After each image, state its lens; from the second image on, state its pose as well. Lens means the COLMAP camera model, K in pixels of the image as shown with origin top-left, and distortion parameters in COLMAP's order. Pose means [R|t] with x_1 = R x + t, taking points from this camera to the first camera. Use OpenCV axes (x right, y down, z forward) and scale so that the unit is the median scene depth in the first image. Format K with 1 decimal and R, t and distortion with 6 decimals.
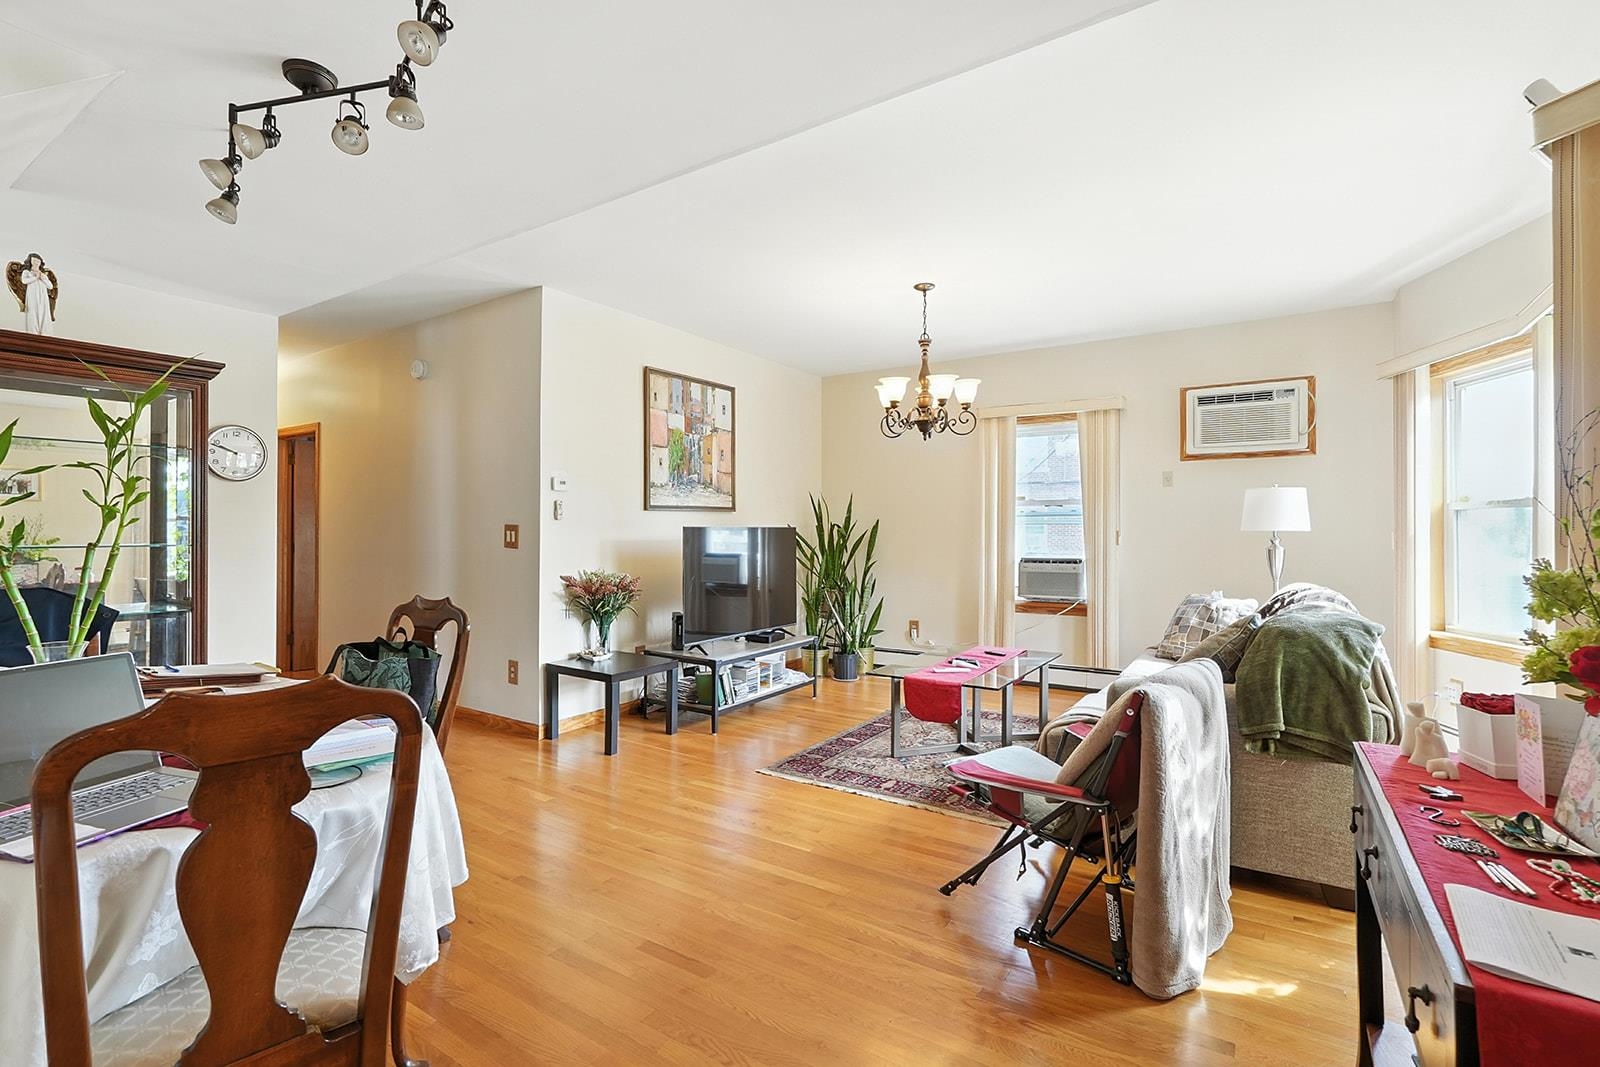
lens RADIAL K [[750.2, 0, 800.6], [0, 750.2, 528.0], [0, 0, 1]] dist [-0.005548, 0.000605]
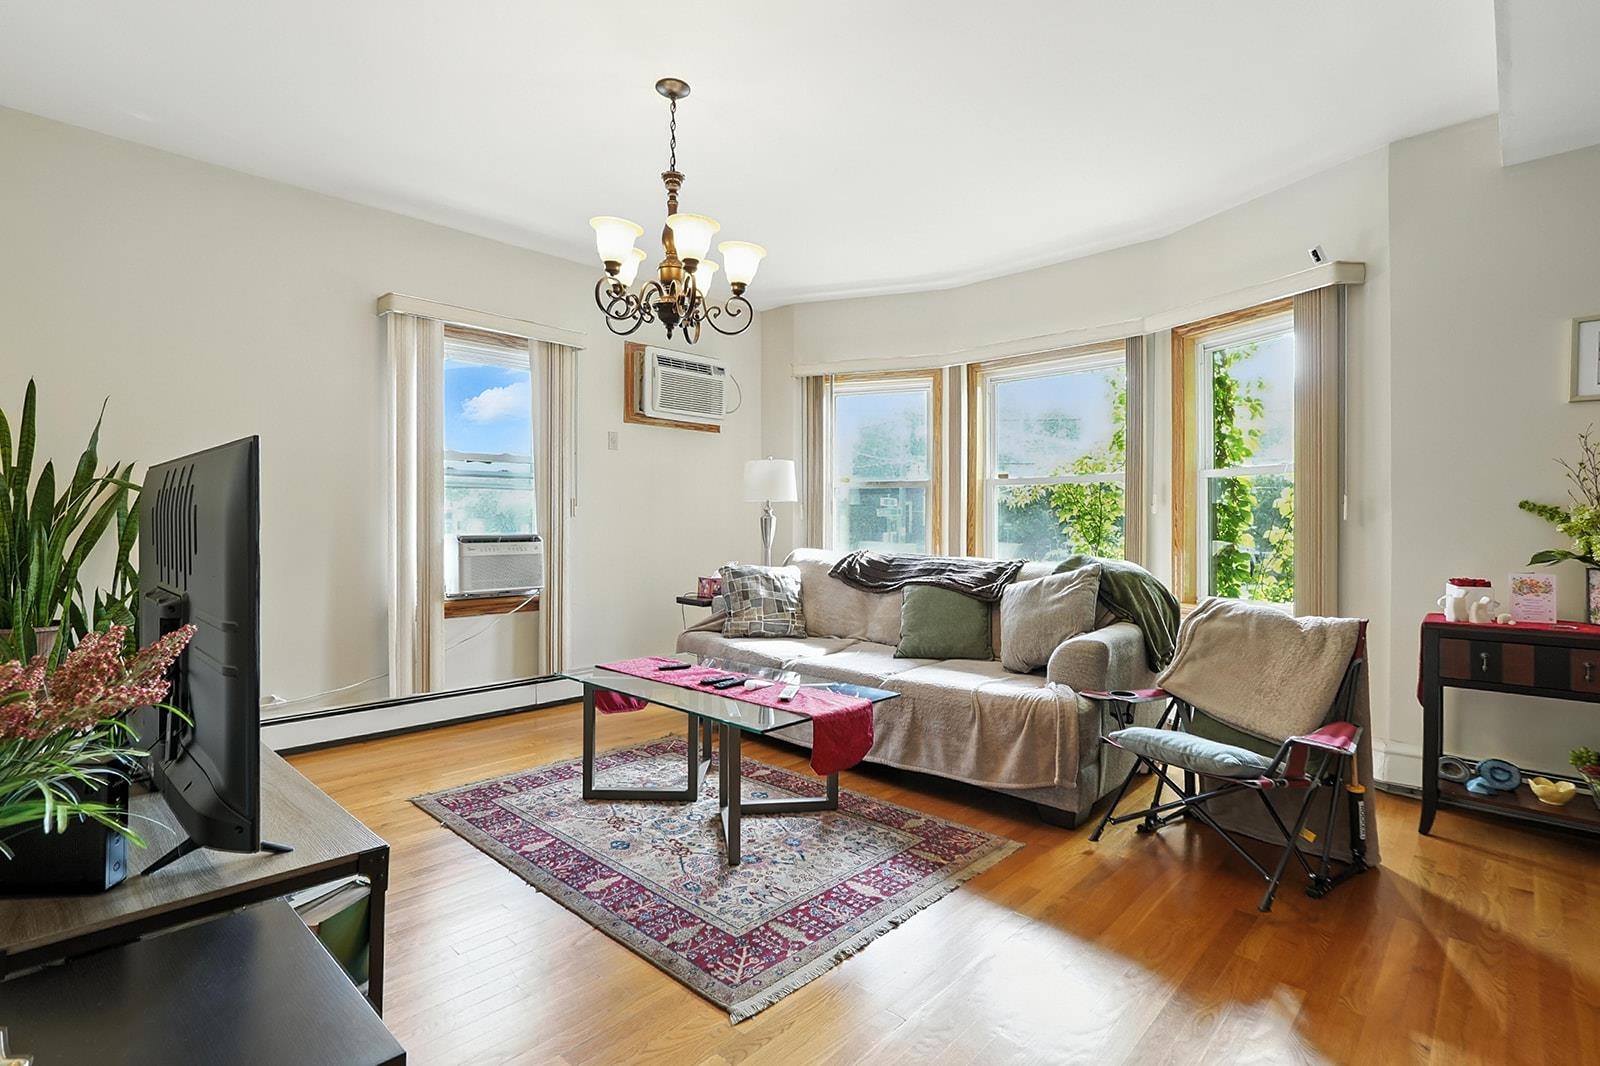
lens RADIAL K [[750.2, 0, 801.3], [0, 750.2, 526.0], [0, 0, 1]] dist [-0.005548, 0.000605]
pose [[0.191845, 0.005168, 0.981412, -0.404417], [-0.005058, 0.999978, -0.004277, 0.044284], [-0.981412, -0.004144, 0.191867, 0.781073]]
